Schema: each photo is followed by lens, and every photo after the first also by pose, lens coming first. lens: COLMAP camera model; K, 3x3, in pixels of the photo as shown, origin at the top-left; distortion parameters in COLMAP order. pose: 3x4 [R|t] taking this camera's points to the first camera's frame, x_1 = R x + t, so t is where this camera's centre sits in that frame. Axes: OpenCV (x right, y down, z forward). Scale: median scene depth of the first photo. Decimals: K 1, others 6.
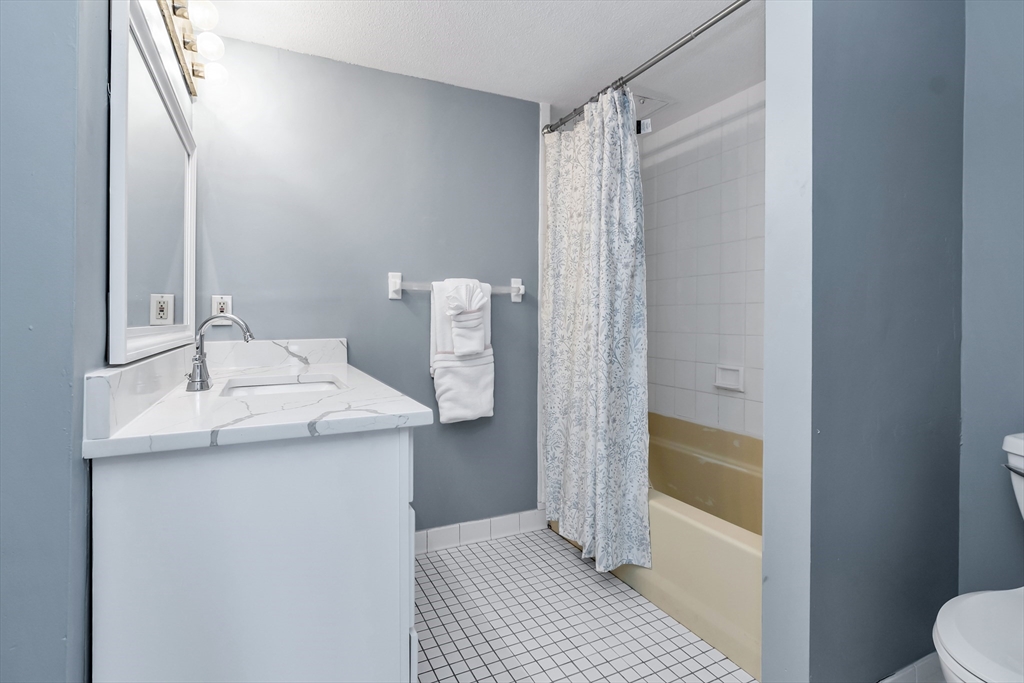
lens RADIAL K [[496.5, 0, 498.0], [0, 496.5, 318.2], [0, 0, 1]] dist [-0.006491, 0.001828]
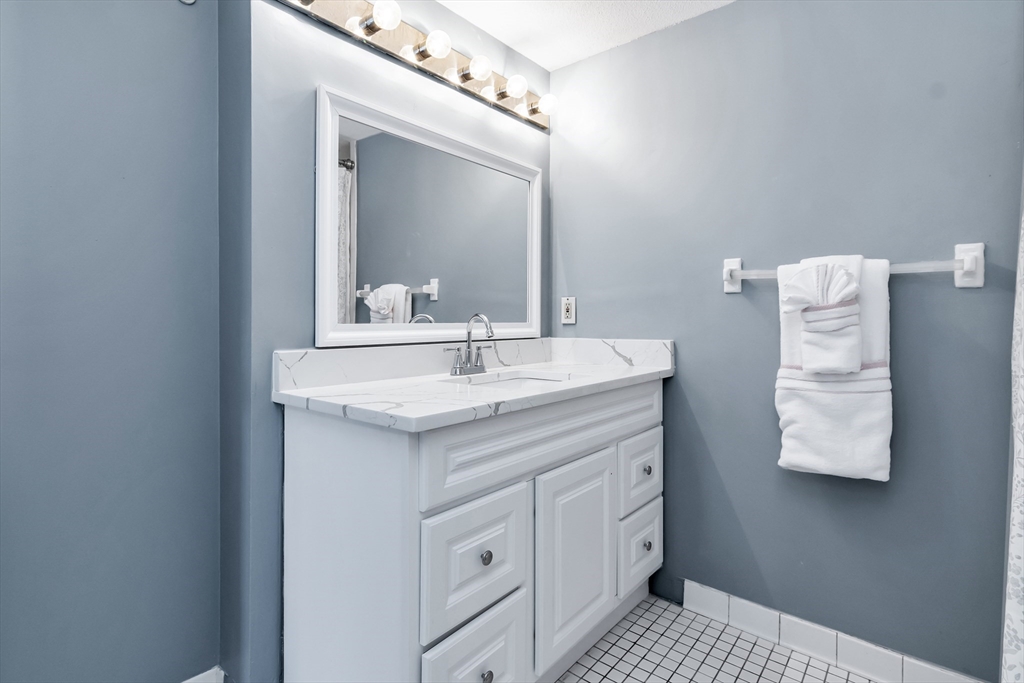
lens RADIAL K [[496.5, 0, 511.9], [0, 496.5, 318.0], [0, 0, 1]] dist [-0.006491, 0.001828]
pose [[0.419576, -0.001284, -0.907719, 0.354859], [-0.000255, 0.999999, -0.001532, 0.002658], [0.907720, 0.000874, 0.419575, 0.361069]]
